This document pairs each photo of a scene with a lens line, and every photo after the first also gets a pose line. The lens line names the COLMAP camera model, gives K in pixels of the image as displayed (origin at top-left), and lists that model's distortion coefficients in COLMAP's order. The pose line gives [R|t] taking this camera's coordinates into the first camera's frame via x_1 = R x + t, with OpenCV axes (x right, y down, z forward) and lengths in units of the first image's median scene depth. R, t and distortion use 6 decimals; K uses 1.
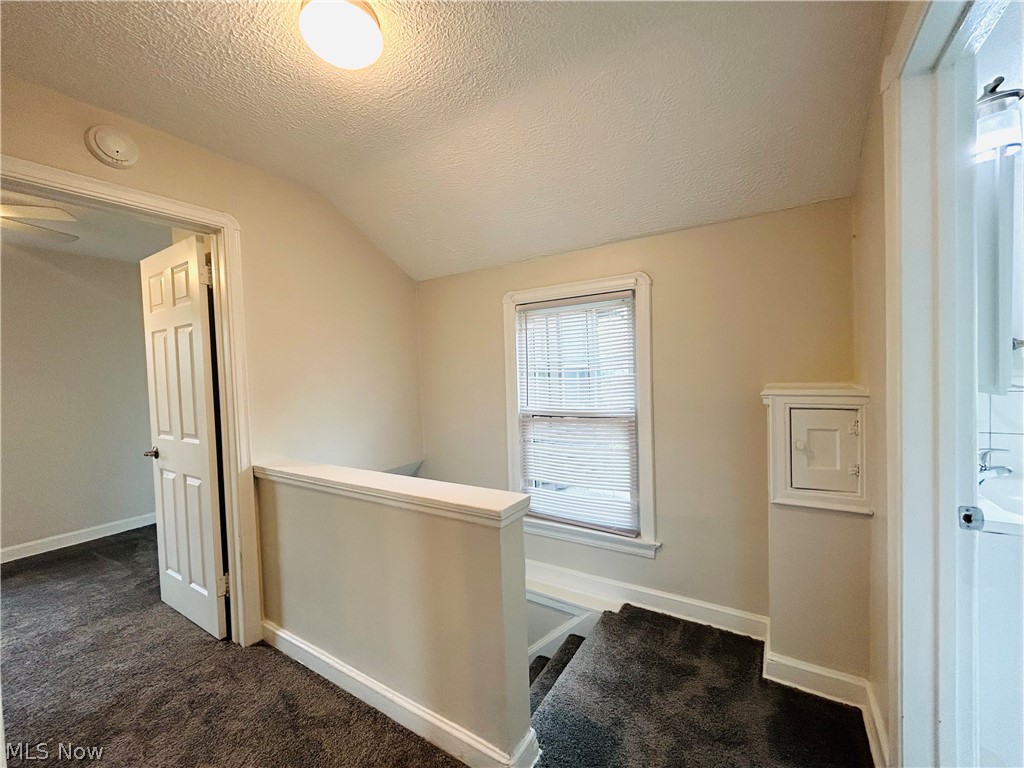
lens RADIAL K [[417.0, 0, 513.2], [0, 417.0, 382.9], [0, 0, 1]] dist [-0.001916, 0.000518]
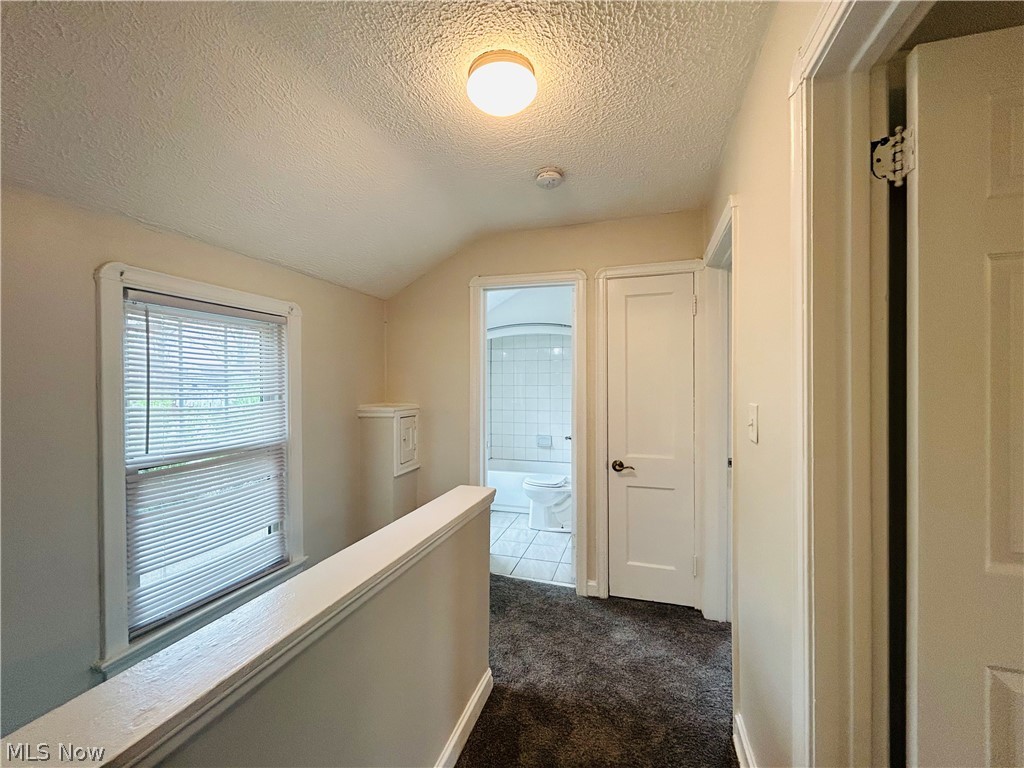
lens RADIAL K [[417.0, 0, 513.2], [0, 417.0, 382.9], [0, 0, 1]] dist [-0.001916, 0.000518]
pose [[-0.271918, 0.046365, 0.961203, -0.759712], [0.050850, 0.998135, -0.033761, -0.002058], [-0.960976, 0.039697, -0.273769, 0.671508]]
